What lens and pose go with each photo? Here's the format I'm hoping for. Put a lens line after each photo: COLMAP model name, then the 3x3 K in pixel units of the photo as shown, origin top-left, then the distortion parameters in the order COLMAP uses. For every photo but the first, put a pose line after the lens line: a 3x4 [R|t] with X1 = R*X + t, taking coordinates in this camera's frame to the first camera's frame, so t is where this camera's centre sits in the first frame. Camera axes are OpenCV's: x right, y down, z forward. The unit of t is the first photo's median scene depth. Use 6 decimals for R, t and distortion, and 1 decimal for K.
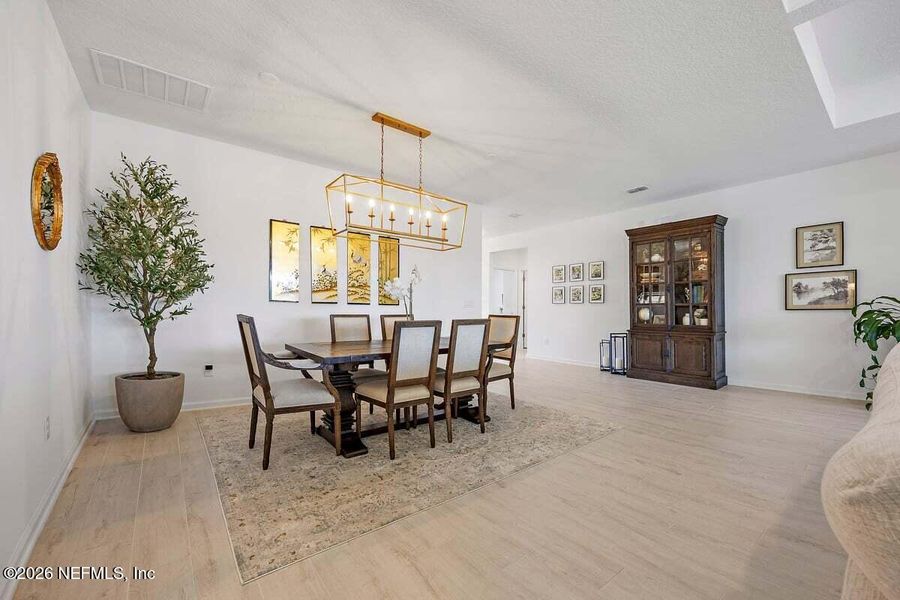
lens RADIAL K [[358.0, 0, 455.6], [0, 358.0, 306.8], [0, 0, 1]] dist [0.001760, 0.000109]
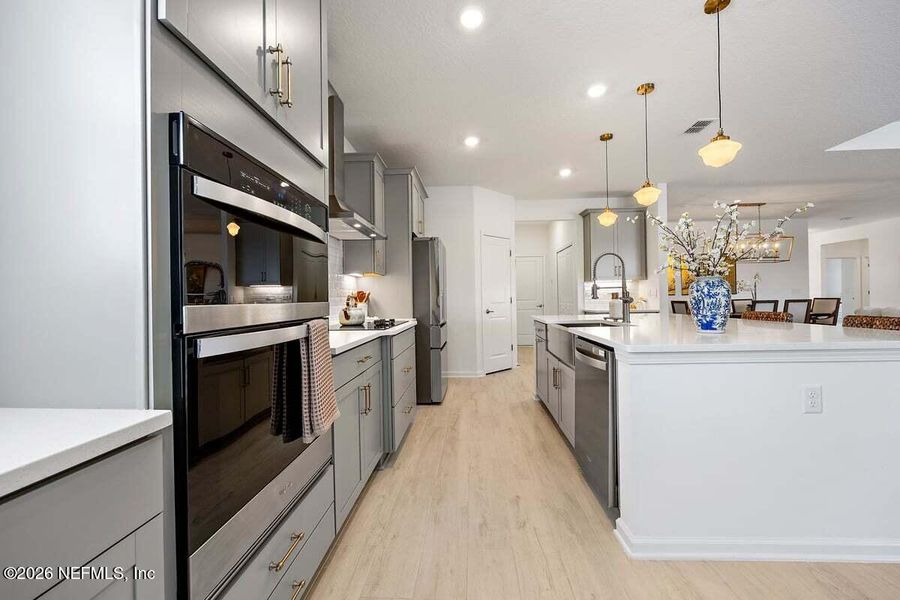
lens RADIAL K [[347.2, 0, 453.3], [0, 347.2, 299.7], [0, 0, 1]] dist [0.000022, 0.000028]
pose [[0.737444, -0.018579, -0.675152, -0.056473], [0.020548, 0.999776, -0.005068, 0.005199], [0.675095, -0.010136, 0.737661, -1.434054]]
